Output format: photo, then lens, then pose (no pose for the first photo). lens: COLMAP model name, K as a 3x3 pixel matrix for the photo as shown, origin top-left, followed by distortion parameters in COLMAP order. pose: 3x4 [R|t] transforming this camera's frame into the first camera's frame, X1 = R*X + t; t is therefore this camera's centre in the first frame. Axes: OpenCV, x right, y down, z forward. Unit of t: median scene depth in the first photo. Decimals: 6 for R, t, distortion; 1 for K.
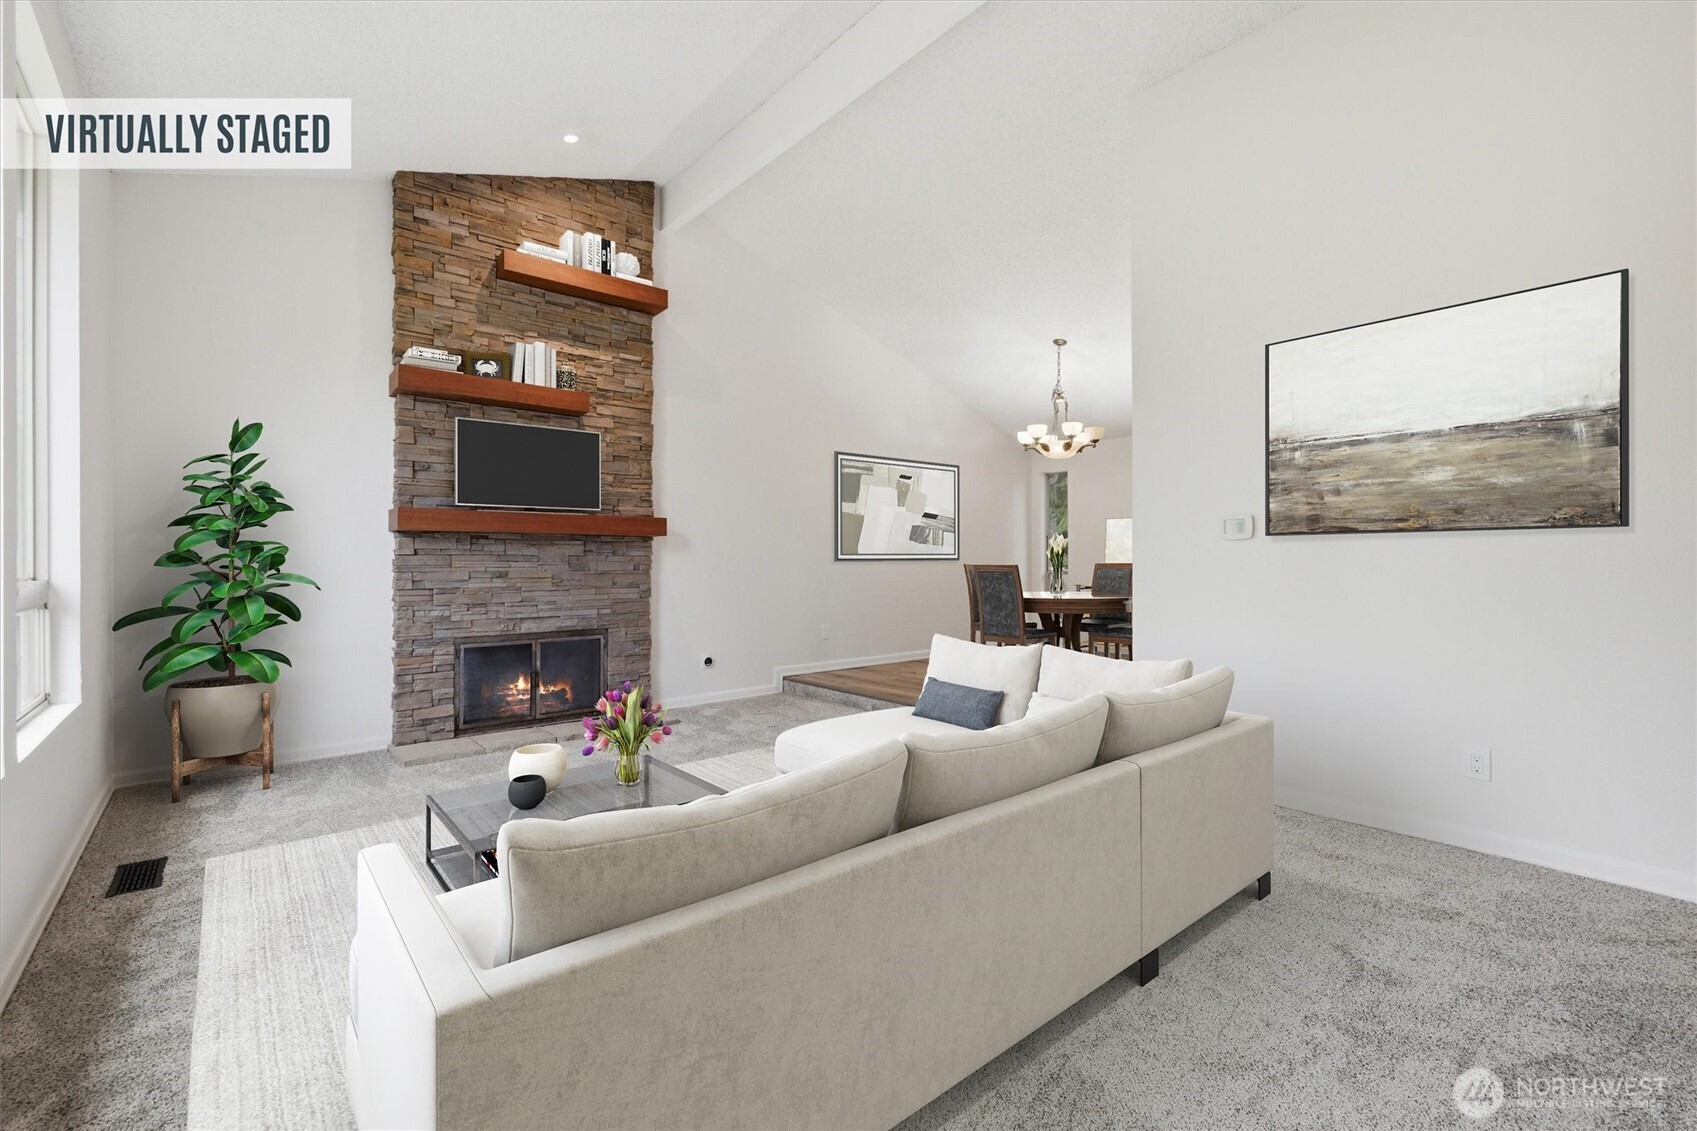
lens RADIAL K [[725.6, 0, 825.3], [0, 725.6, 562.0], [0, 0, 1]] dist [-0.002696, 0.000168]
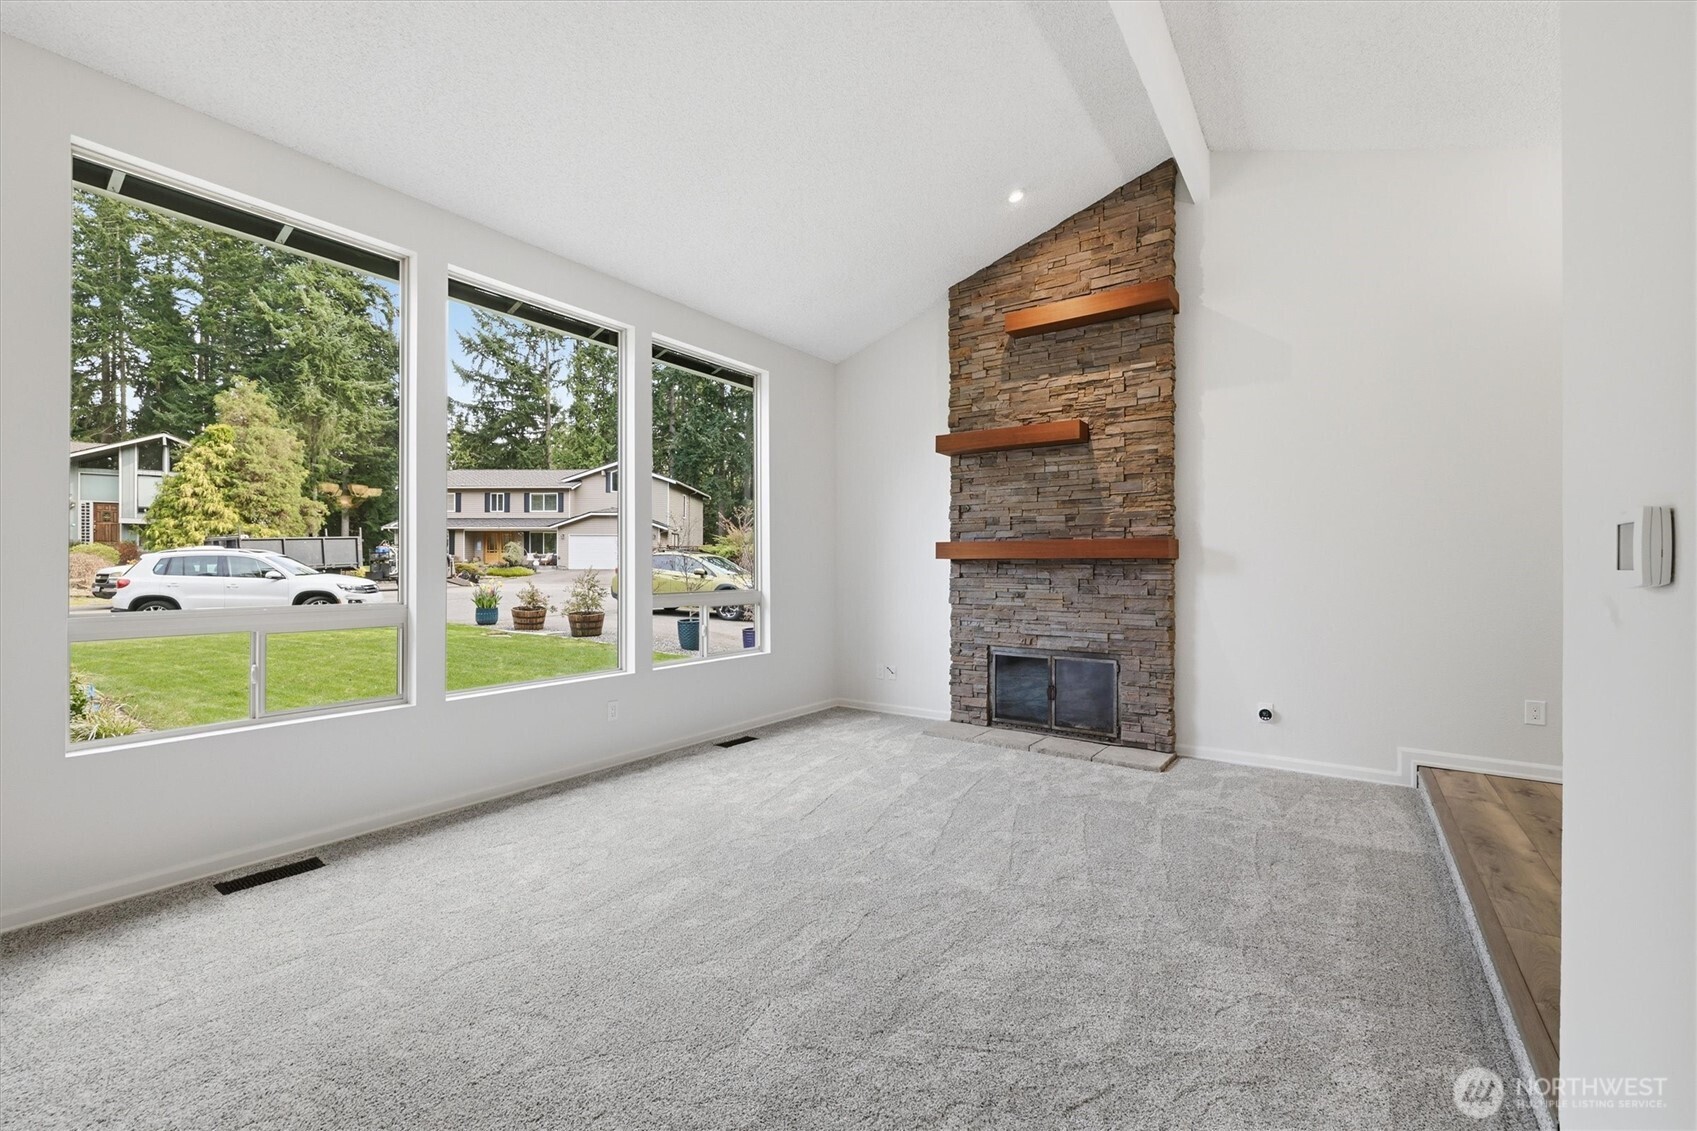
lens RADIAL K [[714.5, 0, 844.5], [0, 714.5, 563.6], [0, 0, 1]] dist [-0.000983, 0.000334]
pose [[0.250076, 0.002358, -0.968223, 0.555713], [0.003079, 0.999990, 0.003231, -0.035435], [0.968221, -0.003789, 0.250066, 0.427997]]
